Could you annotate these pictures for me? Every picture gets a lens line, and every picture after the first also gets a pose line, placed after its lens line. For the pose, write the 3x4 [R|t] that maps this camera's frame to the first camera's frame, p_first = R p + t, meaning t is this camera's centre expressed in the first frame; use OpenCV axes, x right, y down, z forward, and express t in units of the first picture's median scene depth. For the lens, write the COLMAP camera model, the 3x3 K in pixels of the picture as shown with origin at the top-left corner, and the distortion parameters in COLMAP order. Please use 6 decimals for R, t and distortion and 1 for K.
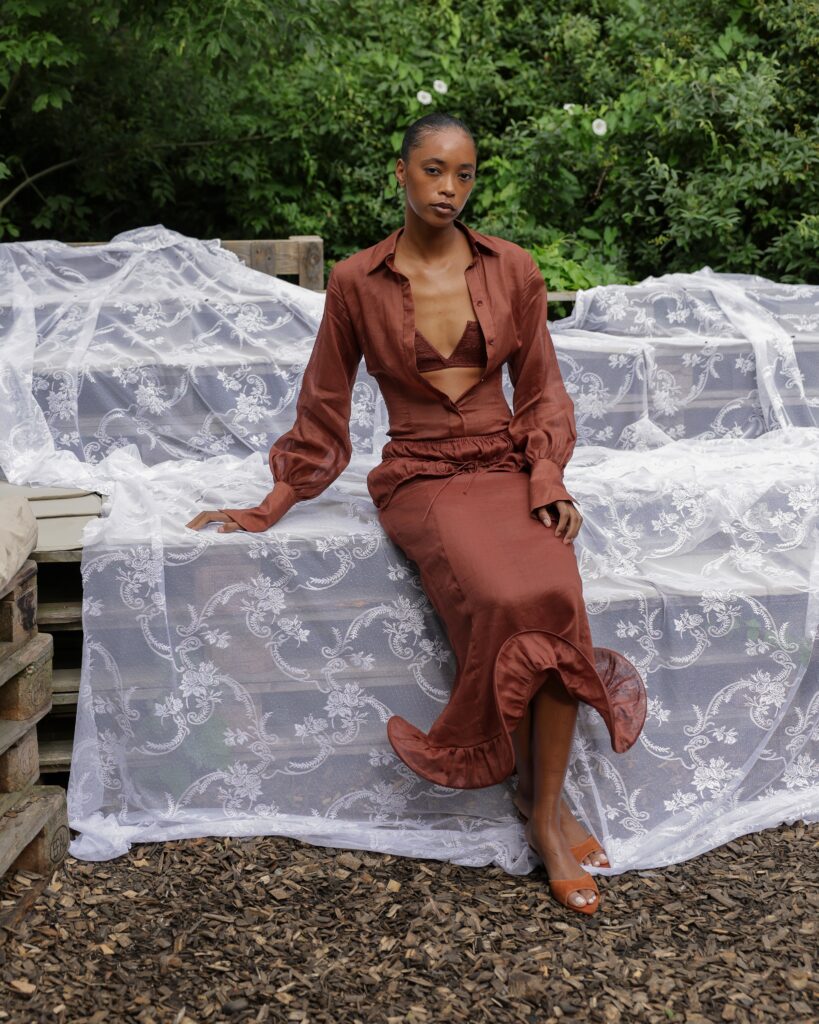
lens RADIAL K [[1374.1, 0, 409.5], [0, 1374.1, 512.0], [0, 0, 1]] dist [0.023675, 0.000534]
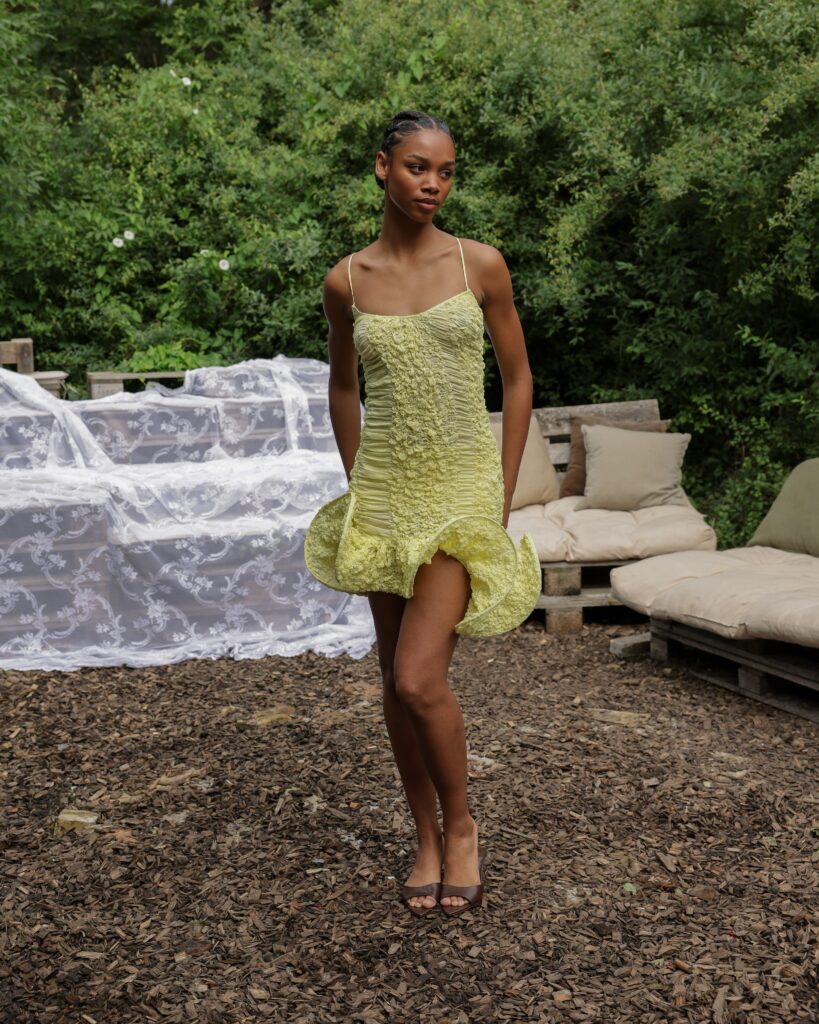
lens RADIAL K [[1374.1, 0, 409.5], [0, 1374.1, 512.0], [0, 0, 1]] dist [0.023675, 0.000534]
pose [[0.994112, -0.029252, 0.104333, 0.169502], [0.035010, 0.997938, -0.053798, 0.083386], [-0.102544, 0.057134, 0.993086, -0.515100]]
